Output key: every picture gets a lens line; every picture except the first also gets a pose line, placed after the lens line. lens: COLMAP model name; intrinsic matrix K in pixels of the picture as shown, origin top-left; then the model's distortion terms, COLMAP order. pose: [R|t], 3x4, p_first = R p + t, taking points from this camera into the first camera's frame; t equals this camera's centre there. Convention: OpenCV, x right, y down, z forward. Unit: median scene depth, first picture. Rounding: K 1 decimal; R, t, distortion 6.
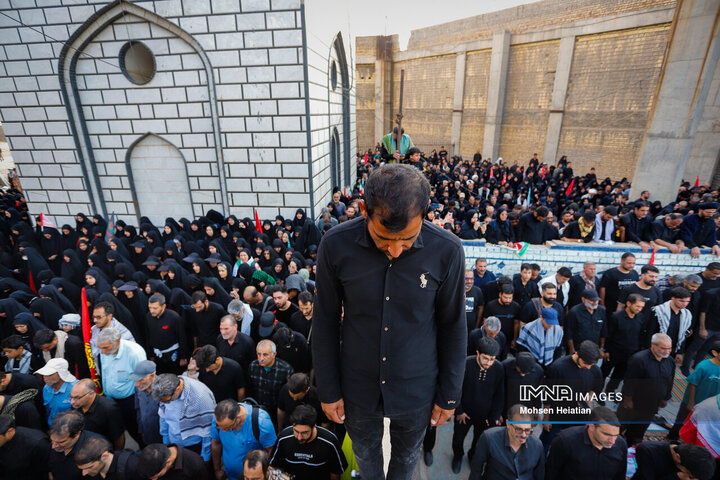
lens RADIAL K [[375.9, 0, 353.4], [0, 375.9, 238.1], [0, 0, 1]] dist [-0.016744, 0.001902]
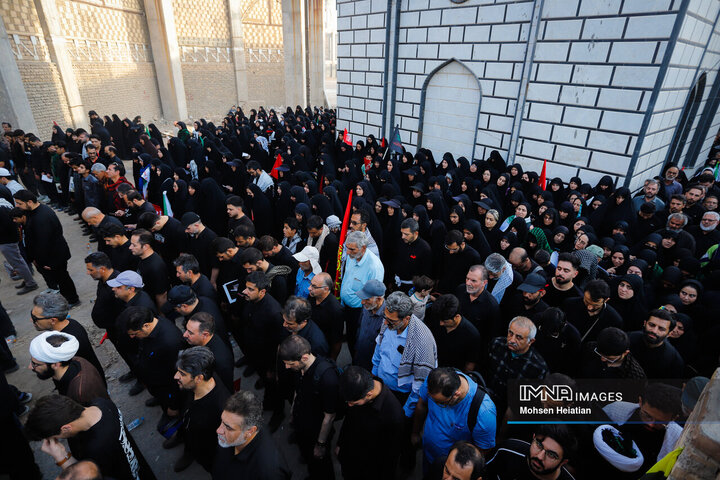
lens RADIAL K [[375.9, 0, 353.4], [0, 375.9, 238.1], [0, 0, 1]] dist [-0.016744, 0.001902]
pose [[0.752646, 0.281402, -0.595262, -0.061726], [-0.246900, 0.958722, 0.141042, 0.073876], [0.610380, 0.040815, 0.791056, 0.145460]]
